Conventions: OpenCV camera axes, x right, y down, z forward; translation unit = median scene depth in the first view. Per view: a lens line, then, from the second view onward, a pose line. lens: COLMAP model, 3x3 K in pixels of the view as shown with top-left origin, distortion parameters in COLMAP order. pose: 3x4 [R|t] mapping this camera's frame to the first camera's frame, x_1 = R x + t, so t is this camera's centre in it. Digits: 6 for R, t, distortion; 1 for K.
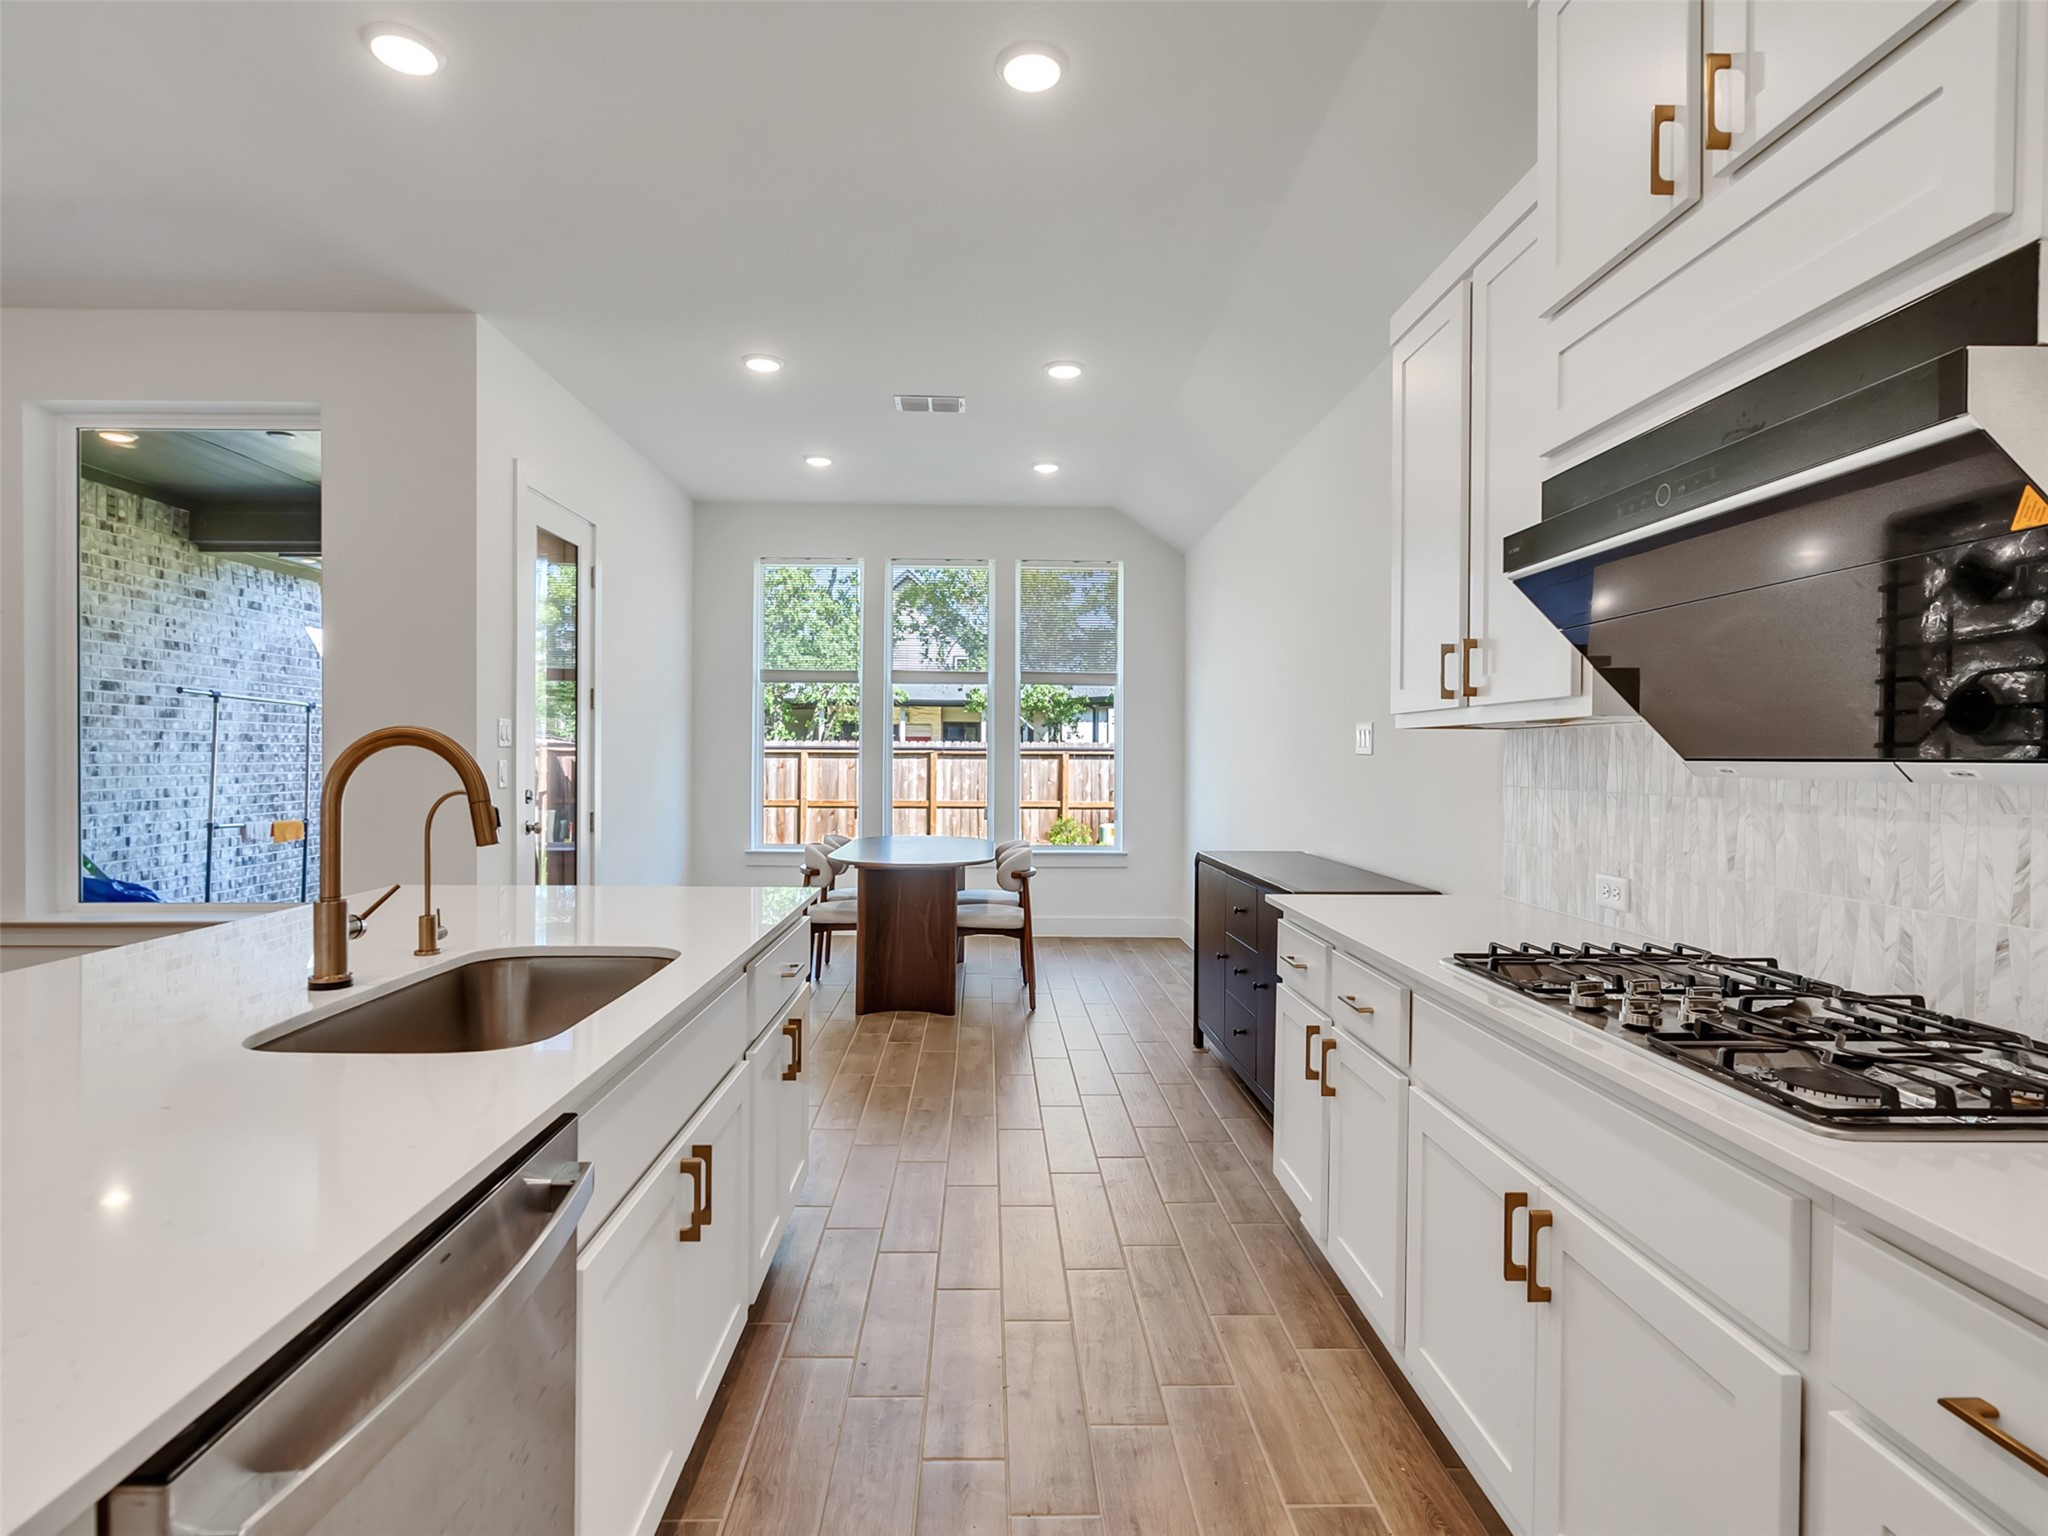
lens RADIAL K [[1047.0, 0, 1006.0], [0, 1047.0, 764.0], [0, 0, 1]] dist [-0.005870, 0.005211]
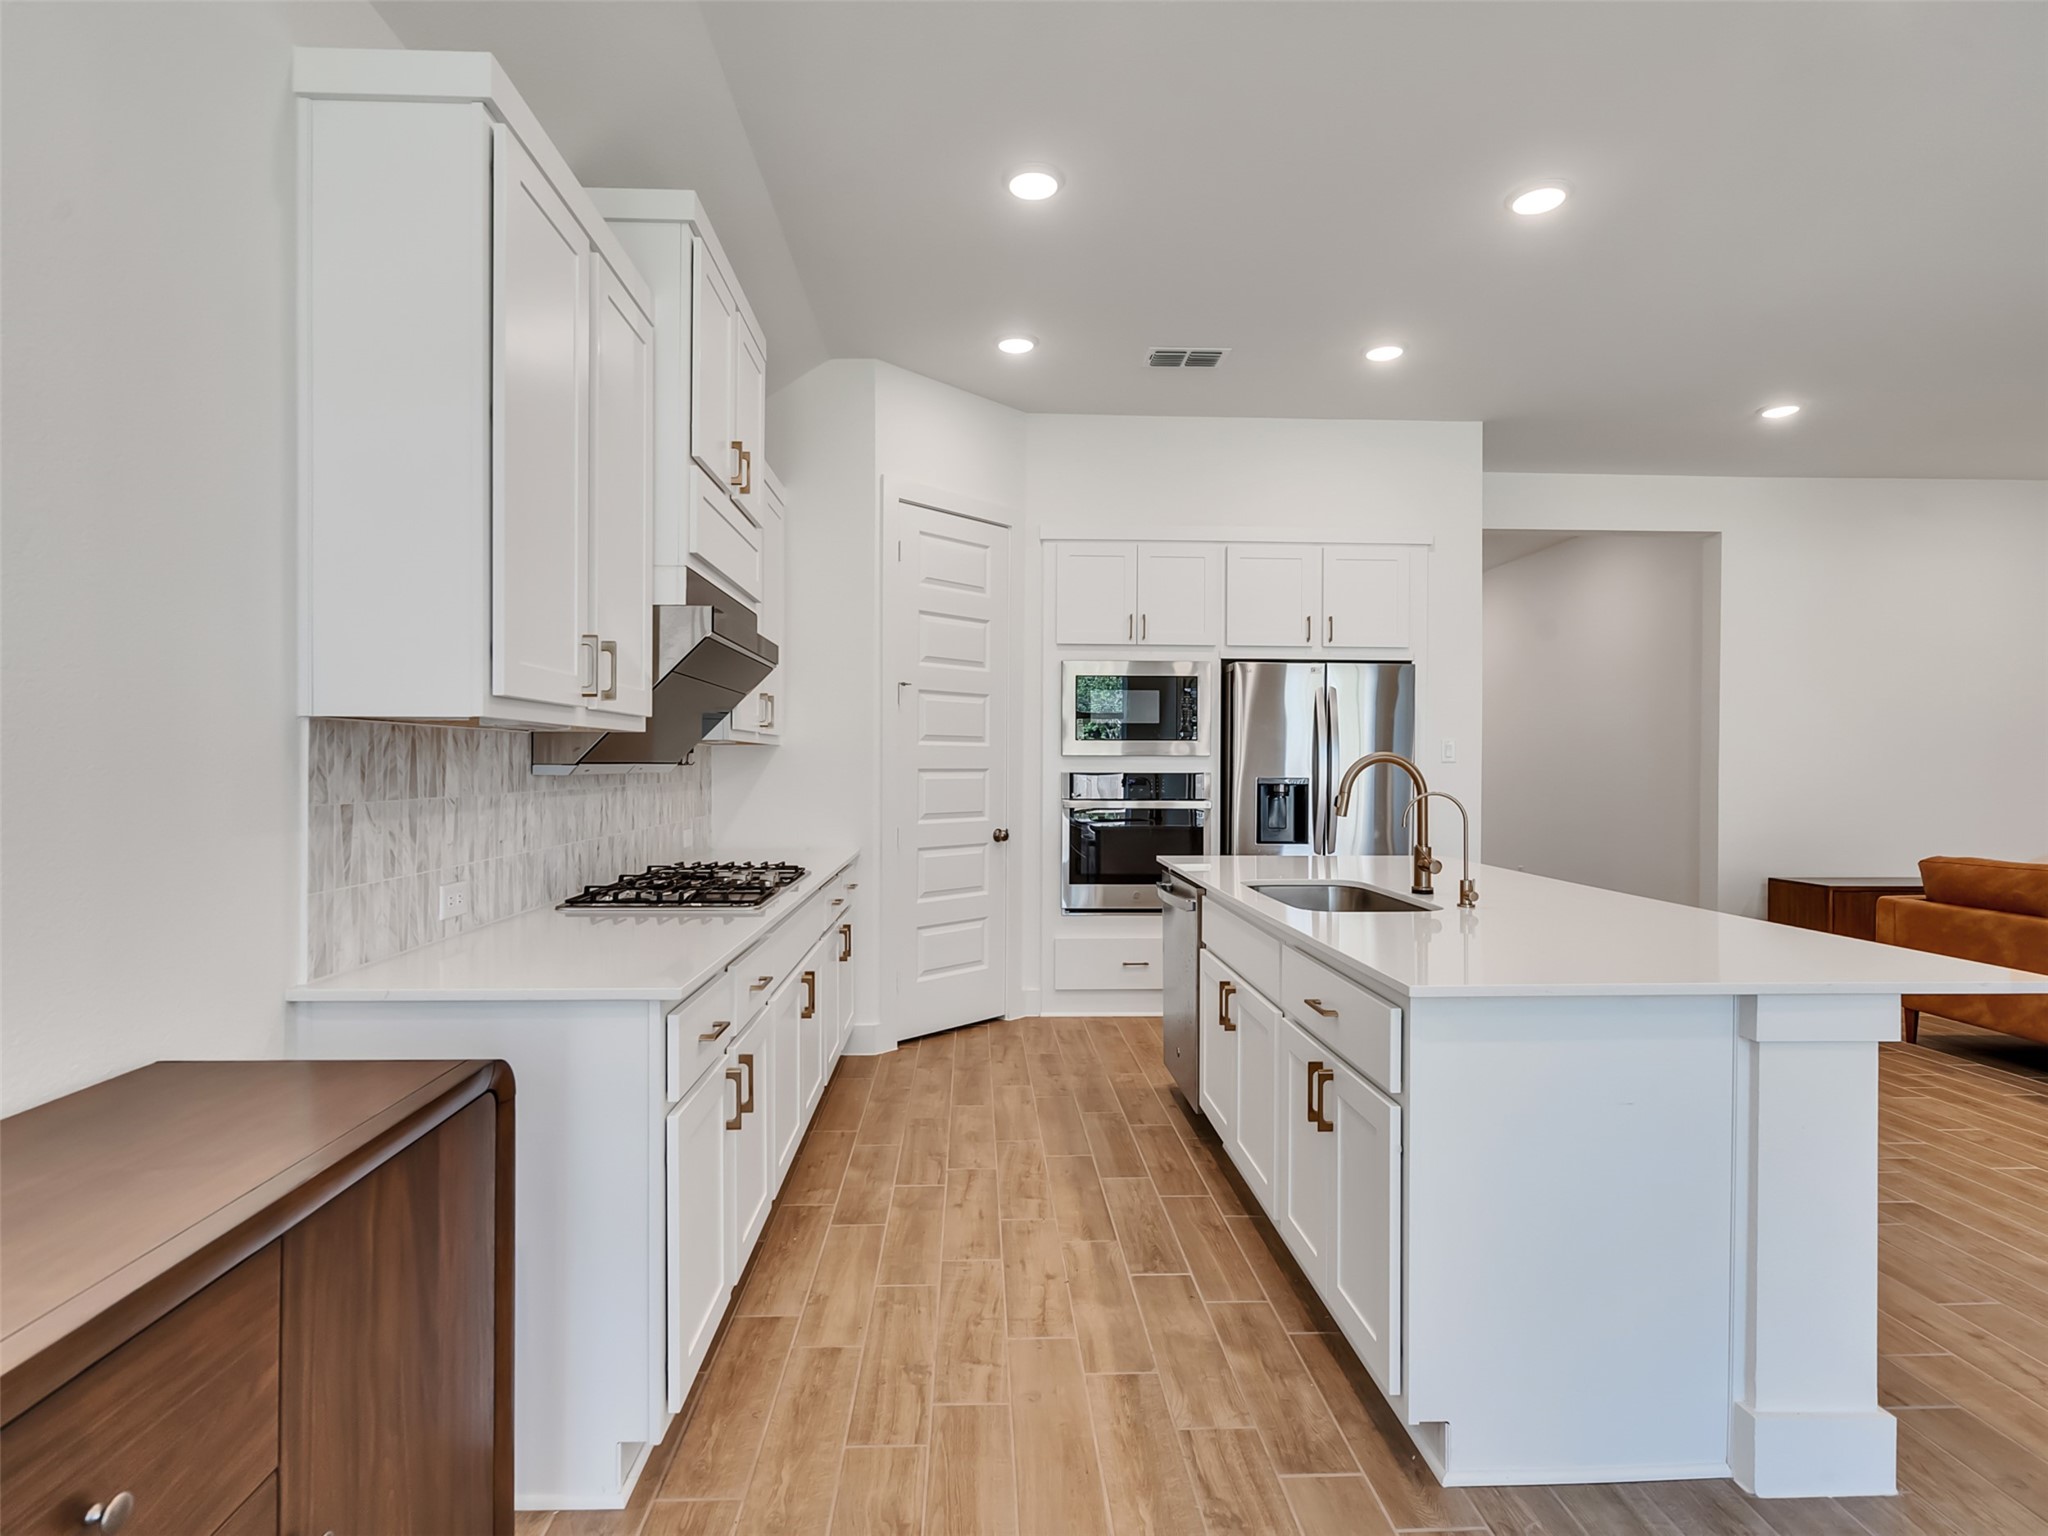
lens RADIAL K [[1047.0, 0, 1012.1], [0, 1047.0, 767.4], [0, 0, 1]] dist [-0.005870, 0.005211]
pose [[-0.999840, -0.008645, -0.015645, 0.023683], [-0.008825, 0.999895, 0.011513, -0.004890], [0.015544, 0.011649, -0.999811, 0.598994]]
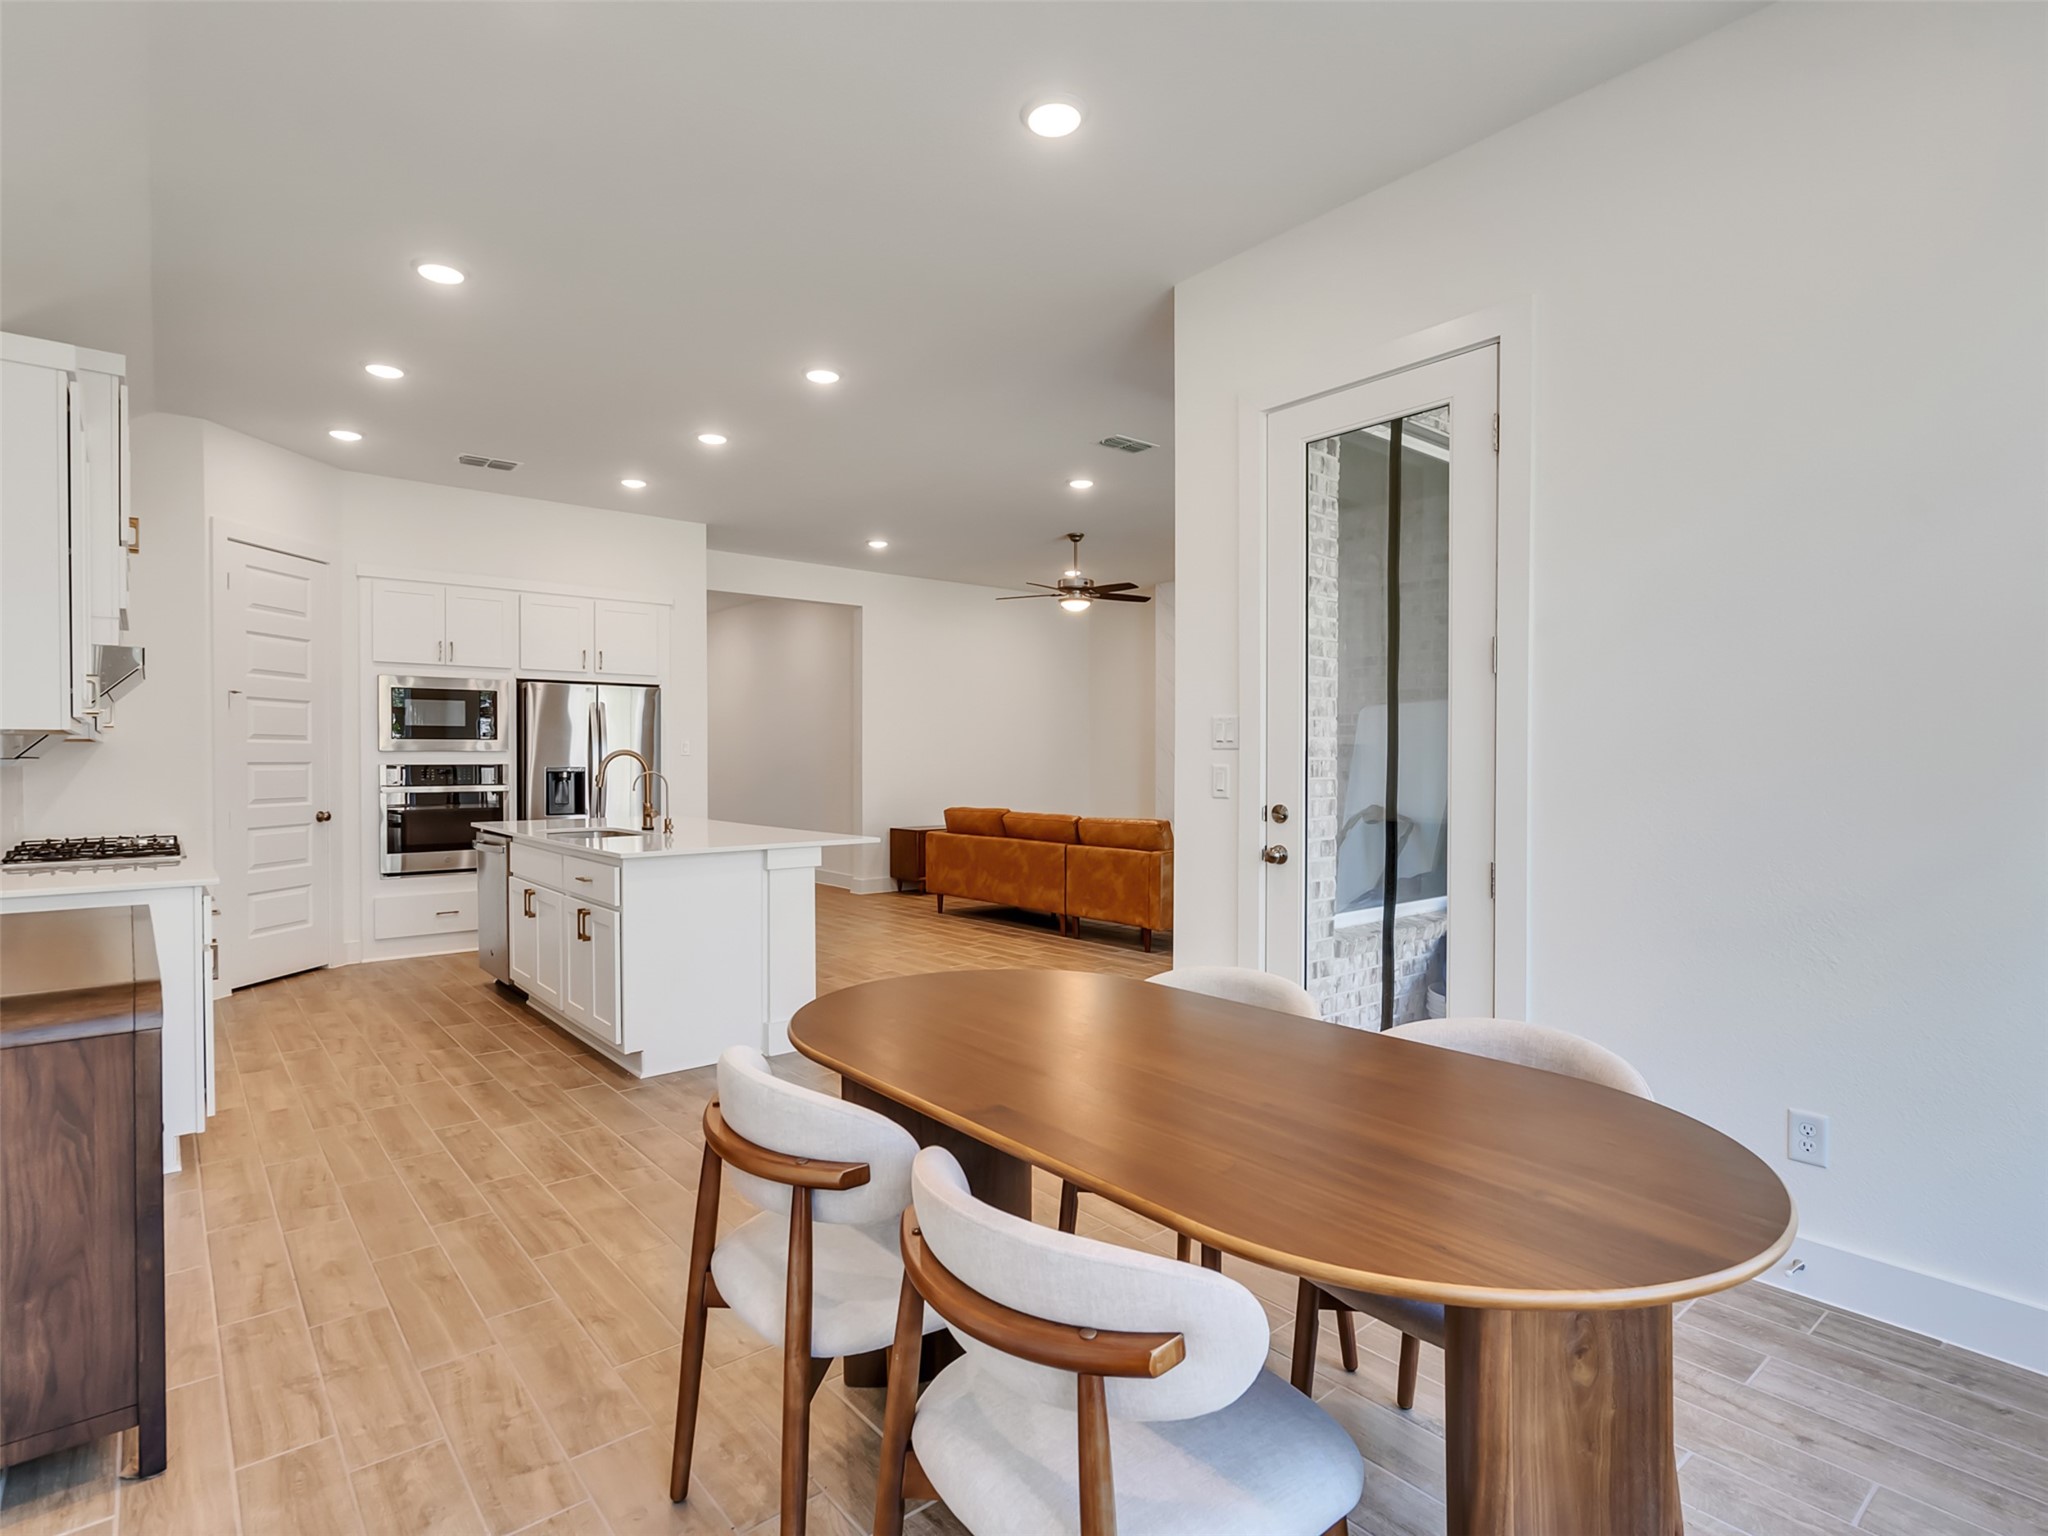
lens RADIAL K [[1047.0, 0, 1004.7], [0, 1047.0, 769.7], [0, 0, 1]] dist [-0.005870, 0.005211]
pose [[-0.788710, 0.002390, -0.614761, 0.100960], [-0.007785, 0.999873, 0.013874, -0.005696], [0.614717, 0.015729, -0.788591, 0.894964]]
